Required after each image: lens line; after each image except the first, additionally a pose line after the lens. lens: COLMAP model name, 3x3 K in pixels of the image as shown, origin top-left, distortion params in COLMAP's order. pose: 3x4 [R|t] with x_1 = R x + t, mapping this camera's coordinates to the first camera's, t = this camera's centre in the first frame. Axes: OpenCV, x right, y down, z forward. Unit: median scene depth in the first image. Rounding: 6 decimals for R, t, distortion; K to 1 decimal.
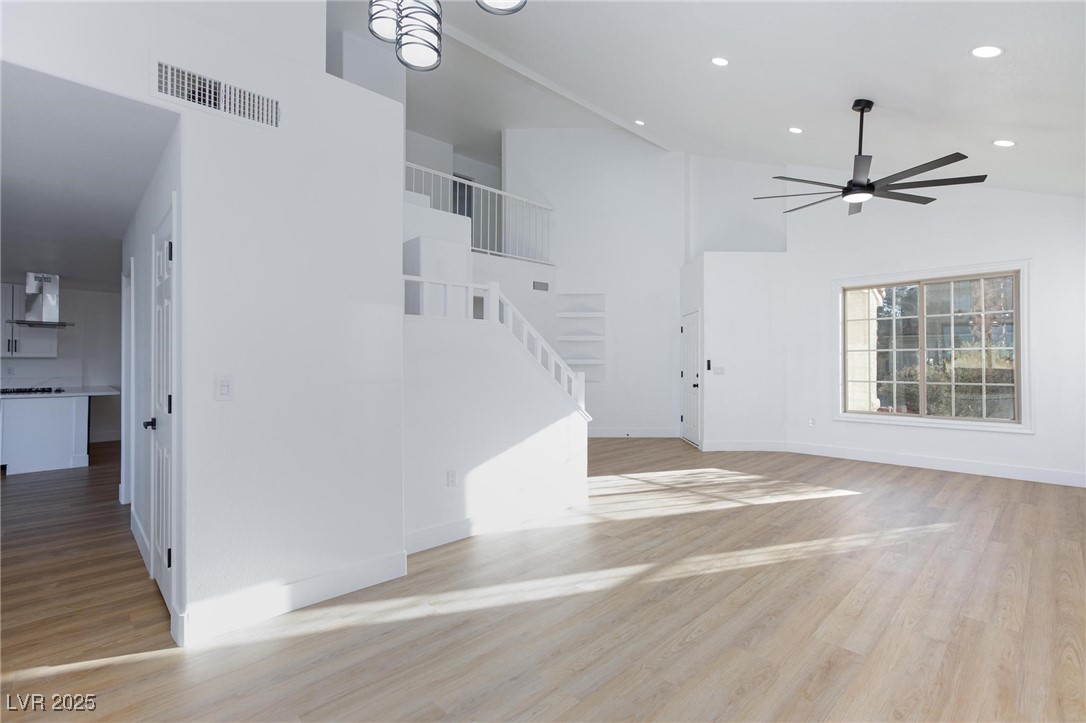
lens RADIAL K [[504.3, 0, 540.1], [0, 504.3, 362.3], [0, 0, 1]] dist [-0.019518, 0.002420]
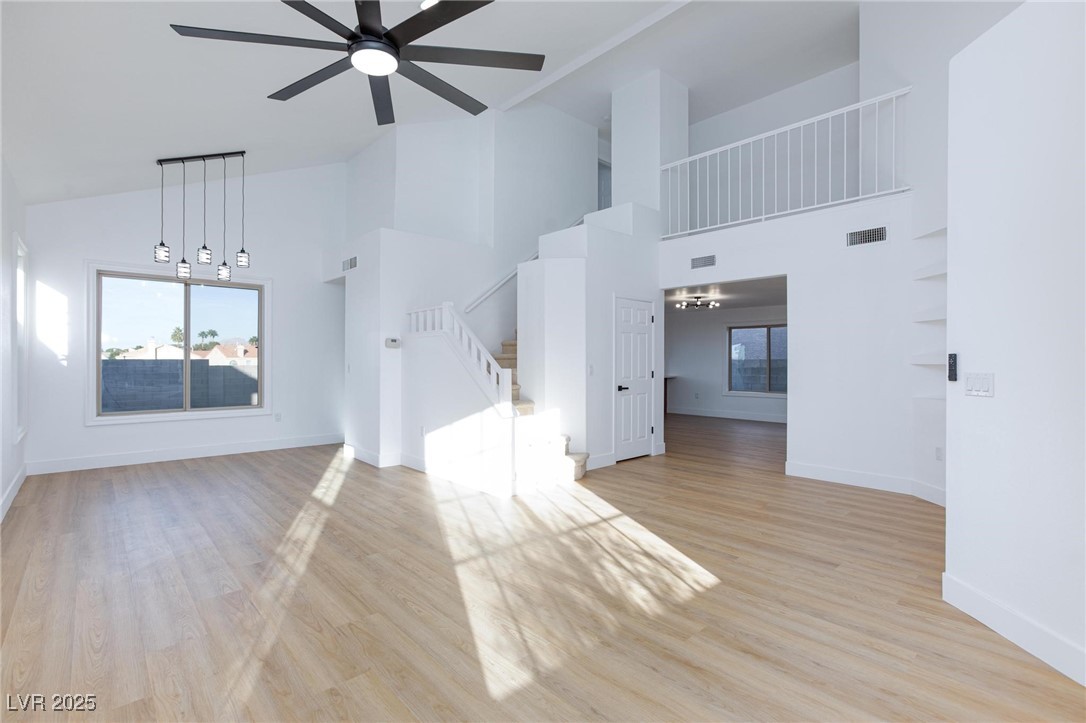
lens RADIAL K [[504.3, 0, 540.5], [0, 504.3, 359.8], [0, 0, 1]] dist [-0.019518, 0.002420]
pose [[-0.033551, -0.000024, -0.999437, 1.363220], [-0.002901, 0.999996, 0.000074, 0.000170], [0.999433, 0.002902, -0.033551, 1.377506]]
